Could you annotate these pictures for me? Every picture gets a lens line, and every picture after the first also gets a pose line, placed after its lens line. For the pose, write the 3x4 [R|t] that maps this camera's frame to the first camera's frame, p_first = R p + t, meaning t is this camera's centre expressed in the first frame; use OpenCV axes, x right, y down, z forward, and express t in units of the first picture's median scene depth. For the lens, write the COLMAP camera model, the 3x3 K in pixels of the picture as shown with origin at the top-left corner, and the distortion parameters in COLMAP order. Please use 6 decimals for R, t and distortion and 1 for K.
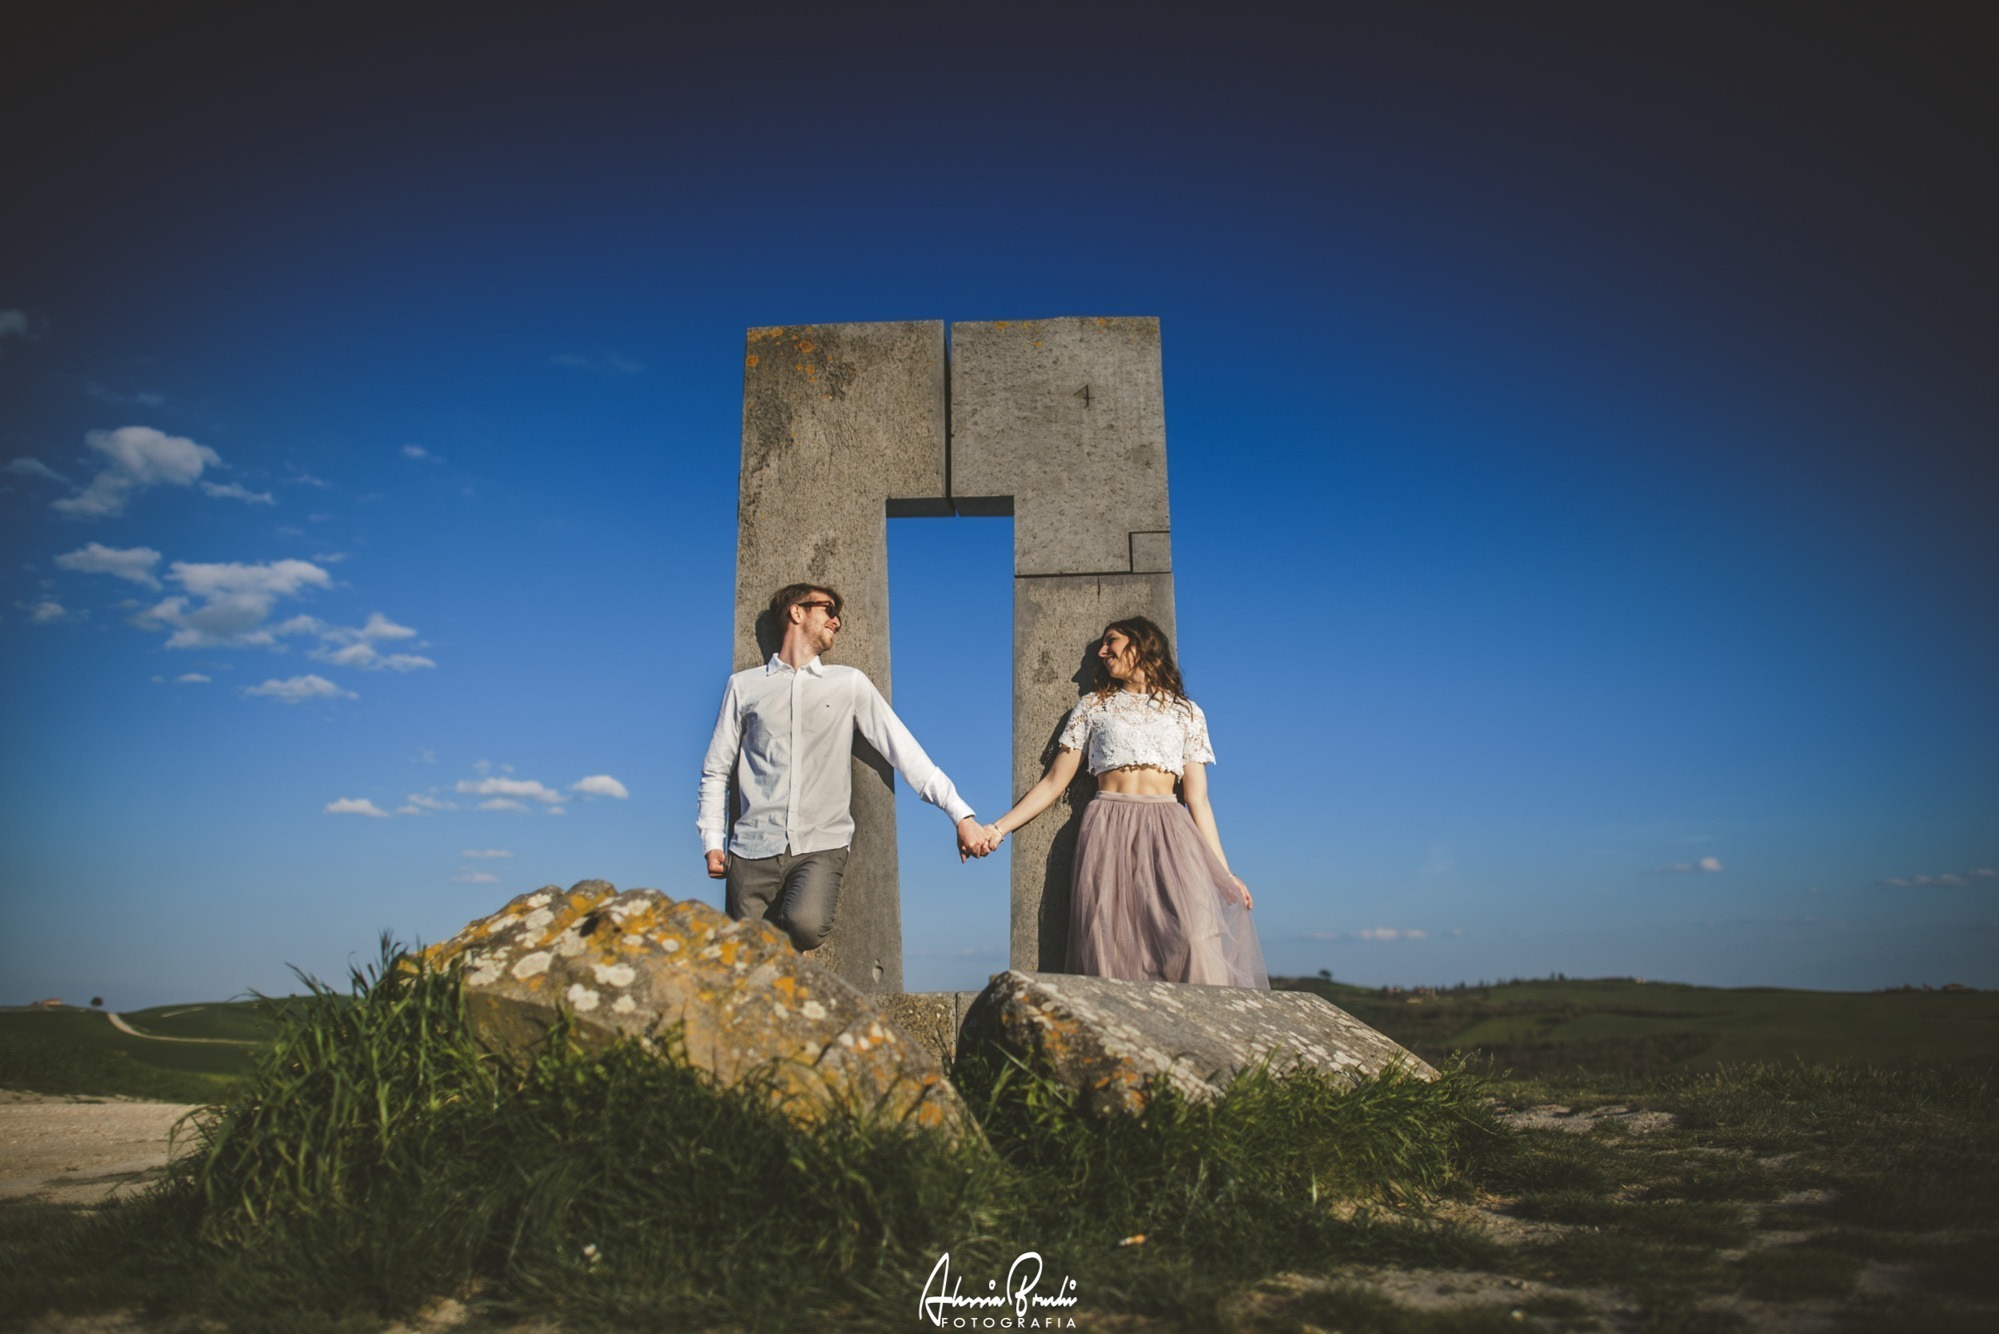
lens RADIAL K [[1368.0, 0, 999.5], [0, 1368.0, 667.0], [0, 0, 1]] dist [-0.040354, 0.021895]
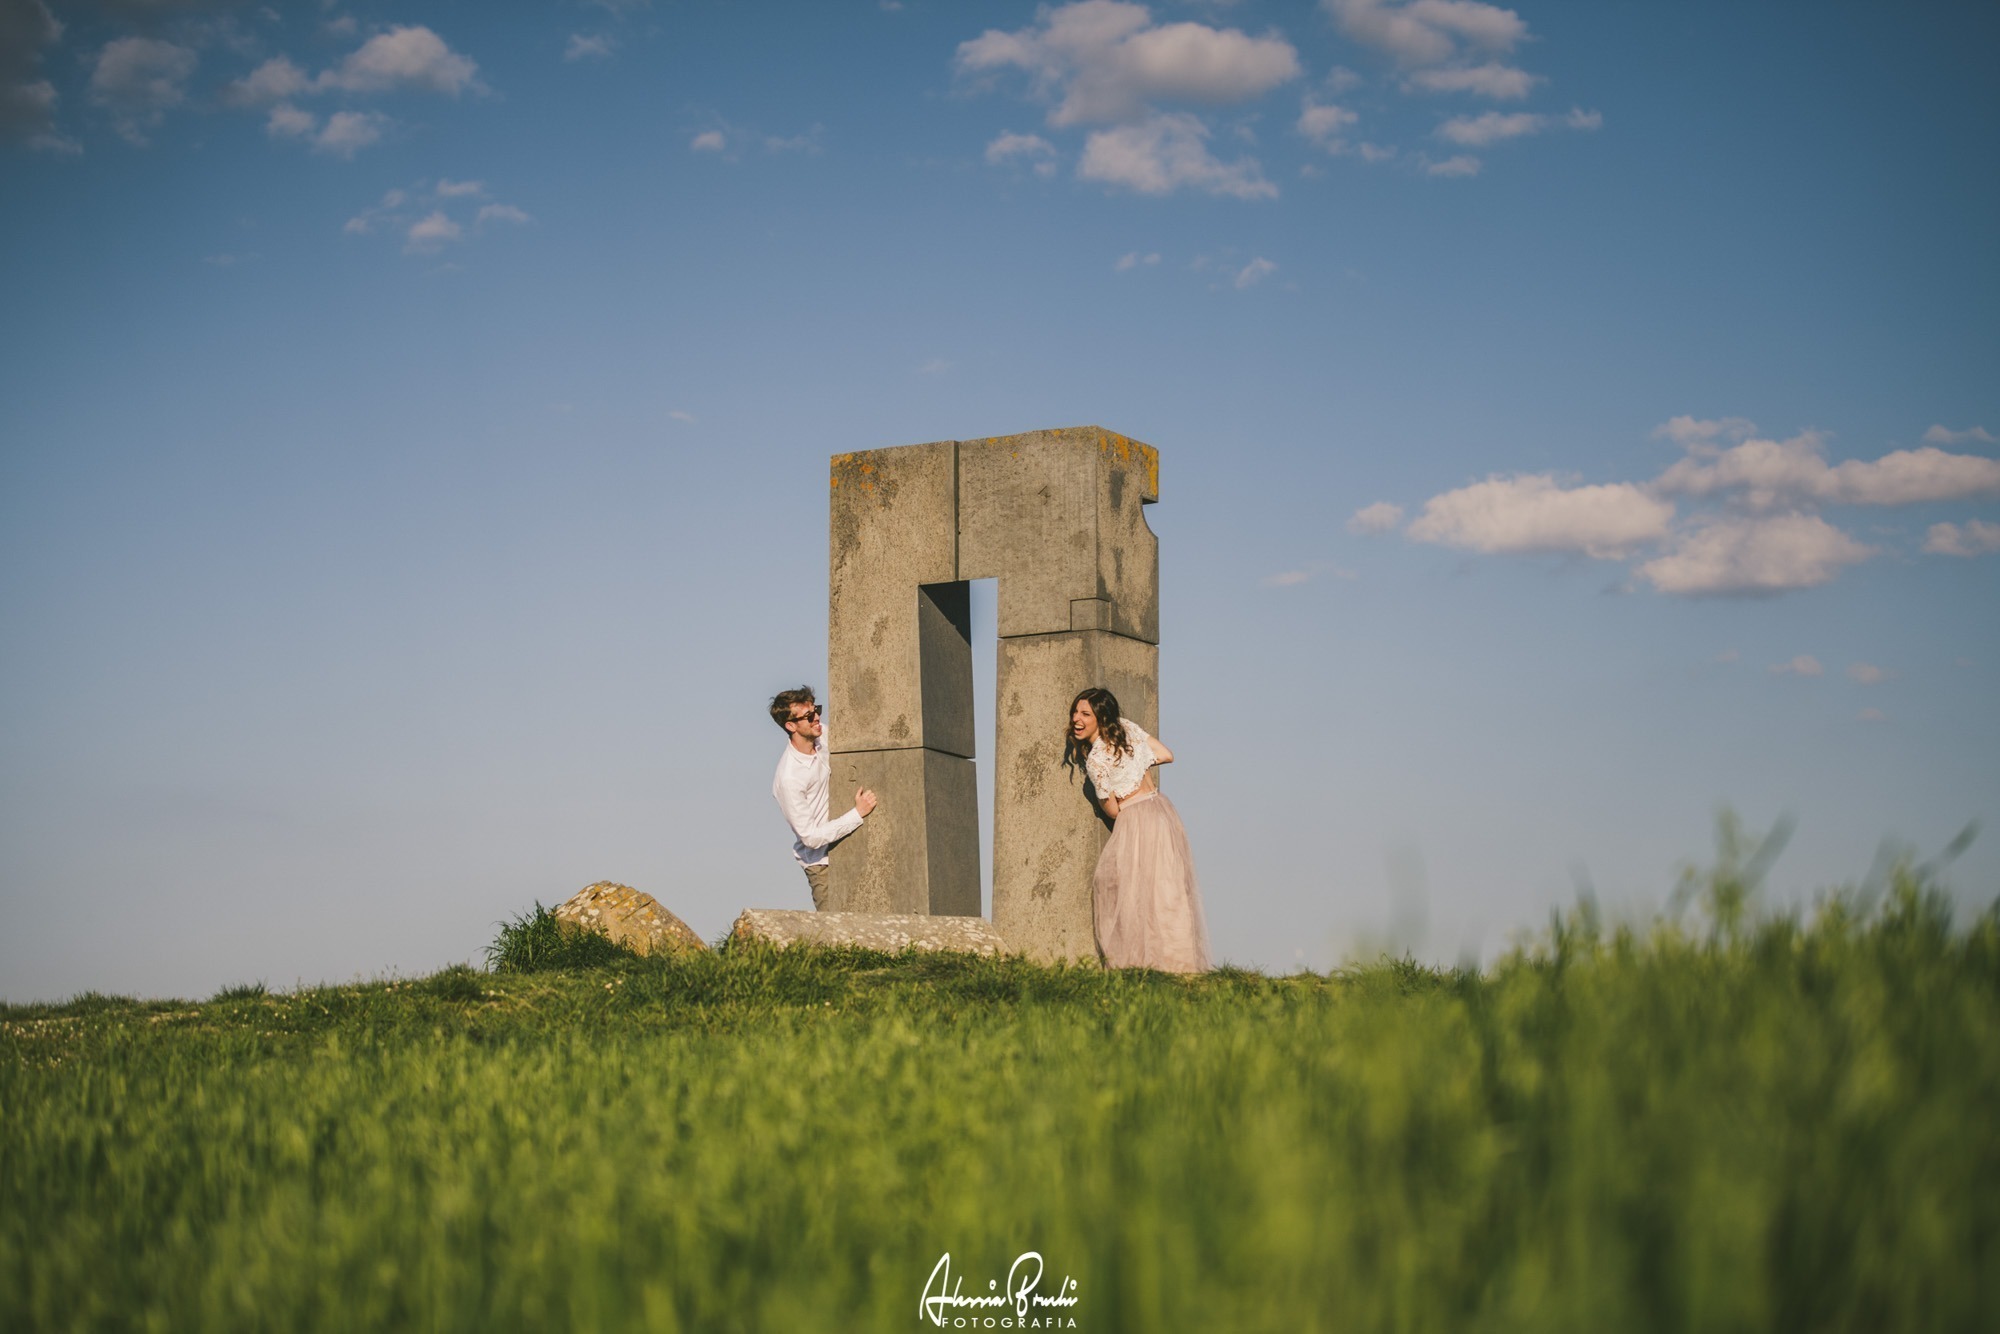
lens RADIAL K [[3975.7, 0, 1000.0], [0, 3975.7, 667.0], [0, 0, 1]] dist [-0.084426, -0.079035]
pose [[0.879529, -0.054723, -0.472689, 1.899304], [0.120841, 0.986487, 0.110643, -0.477881], [0.460246, -0.154434, 0.874256, -2.516057]]
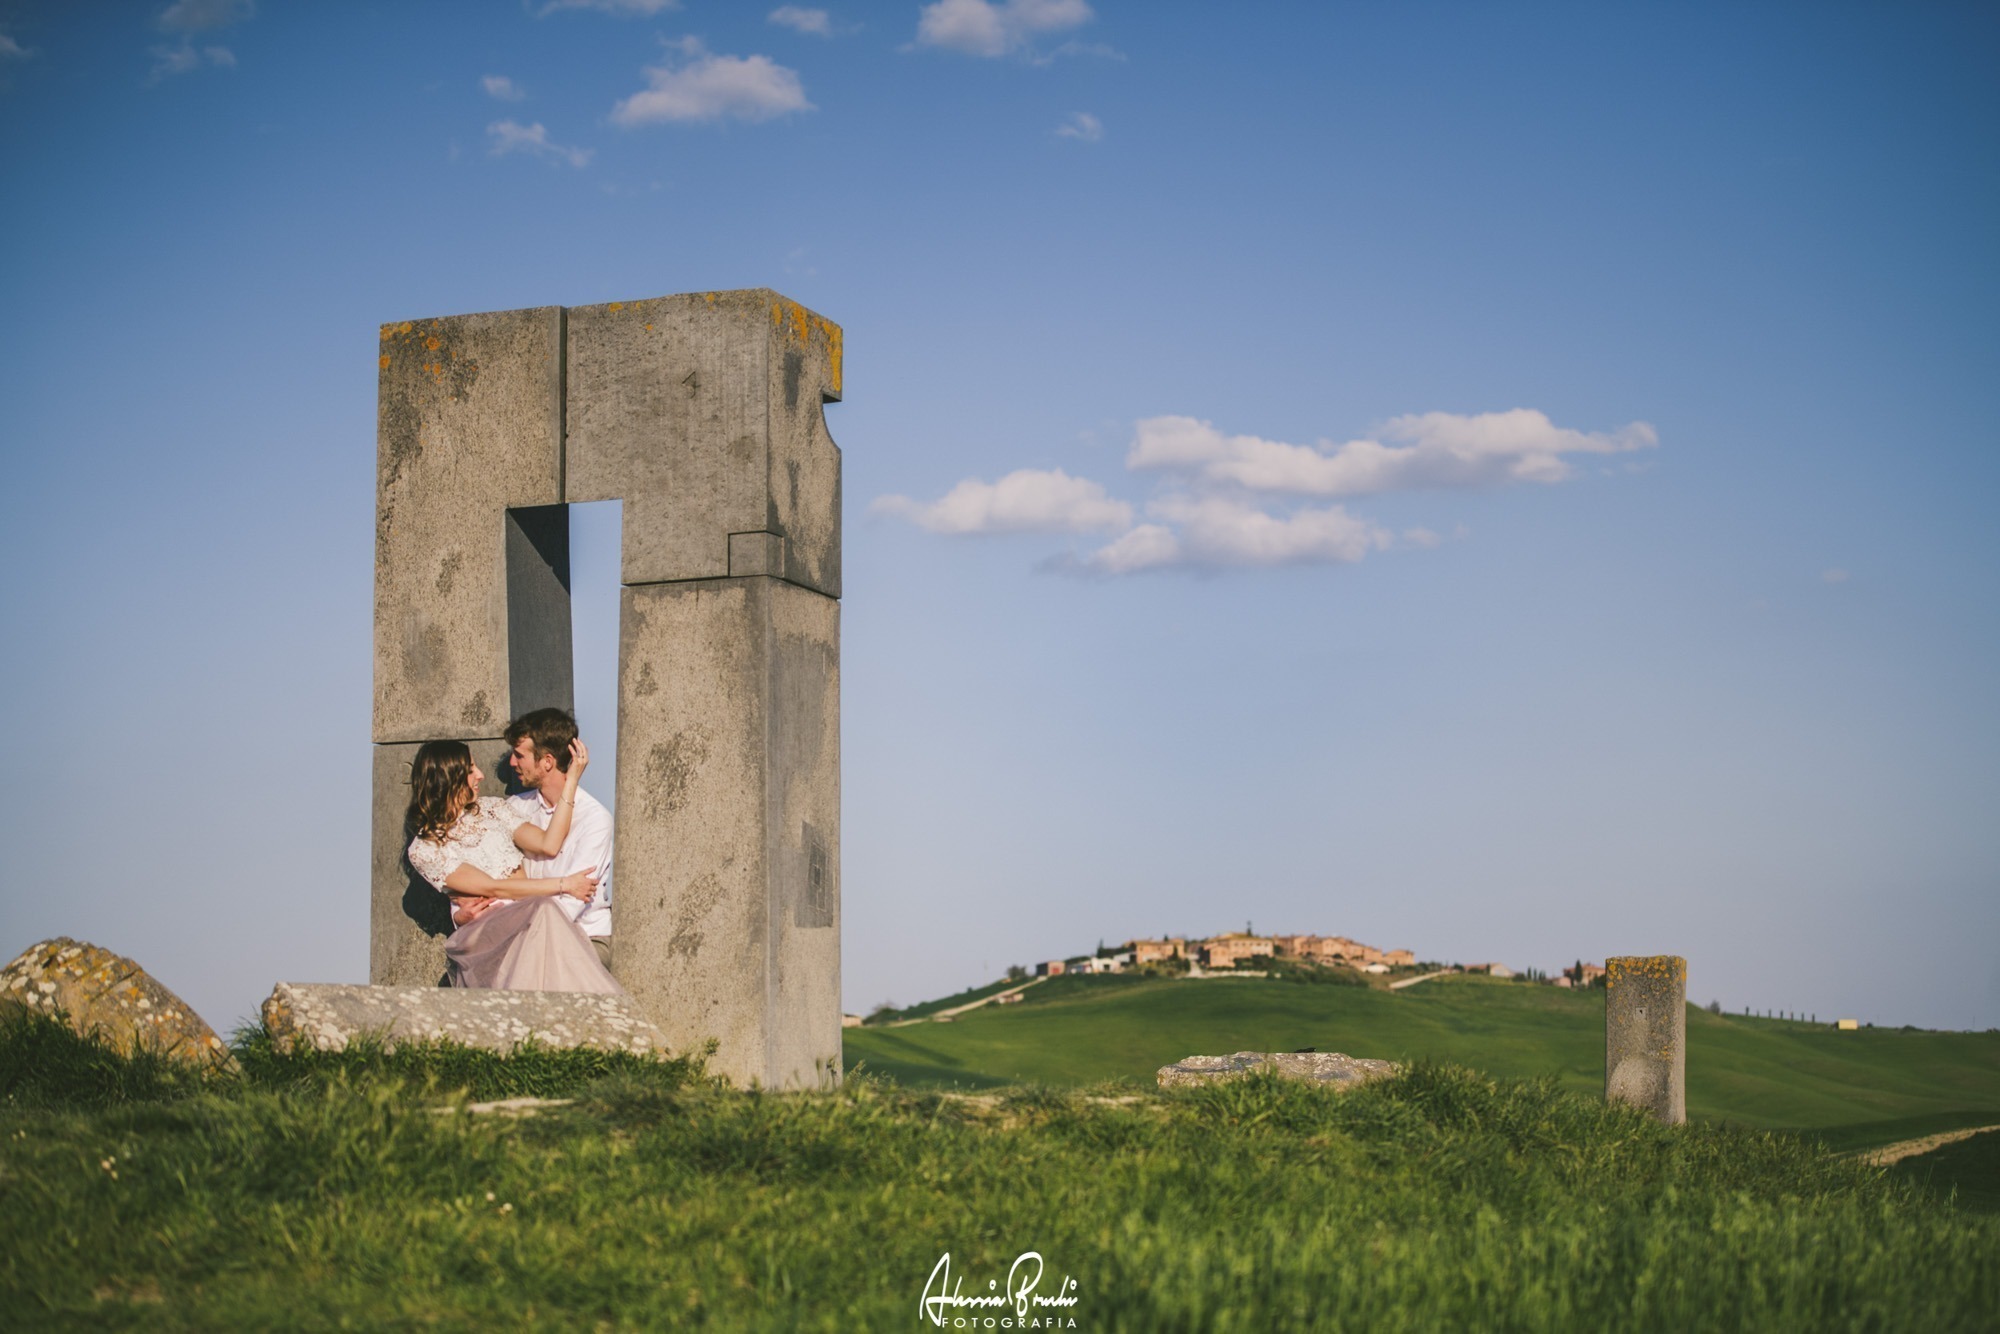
lens RADIAL K [[3975.7, 0, 1000.0], [0, 3975.7, 667.0], [0, 0, 1]] dist [-0.084426, -0.079035]
pose [[0.942730, -0.035743, -0.331635, 1.198252], [0.084920, 0.987200, 0.135002, -0.365696], [0.322564, -0.155433, 0.933698, -1.577959]]
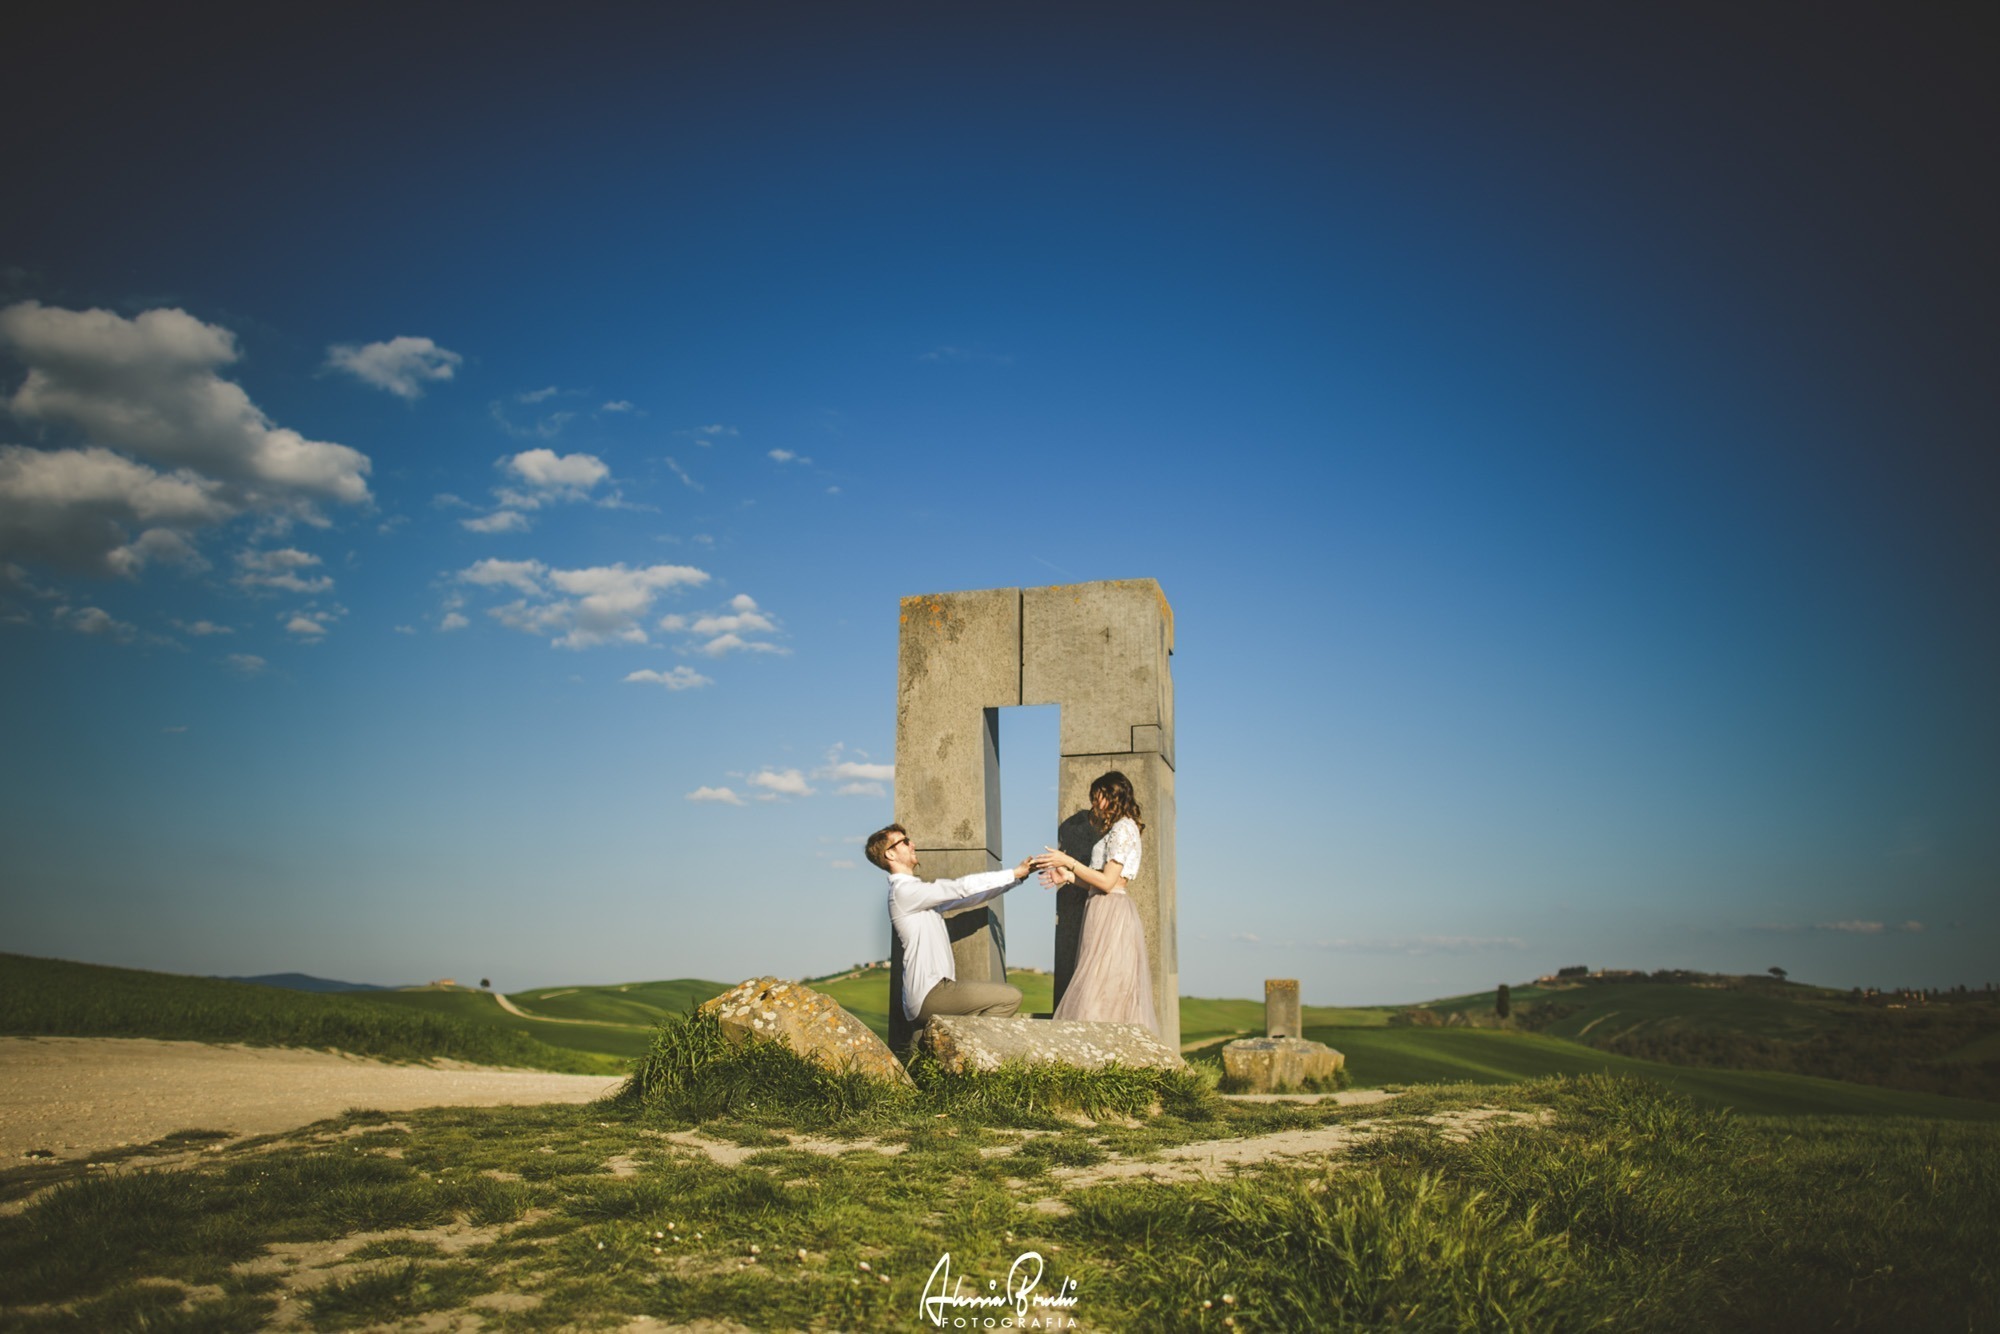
lens RADIAL K [[1475.6, 0, 952.7], [0, 1475.6, 667.6], [0, 0, 1]] dist [-0.038291, 0.001393]
pose [[0.962474, -0.037815, -0.268728, 0.351713], [0.043646, 0.998923, 0.015759, -0.198629], [0.267842, -0.026896, 0.963087, -0.684719]]
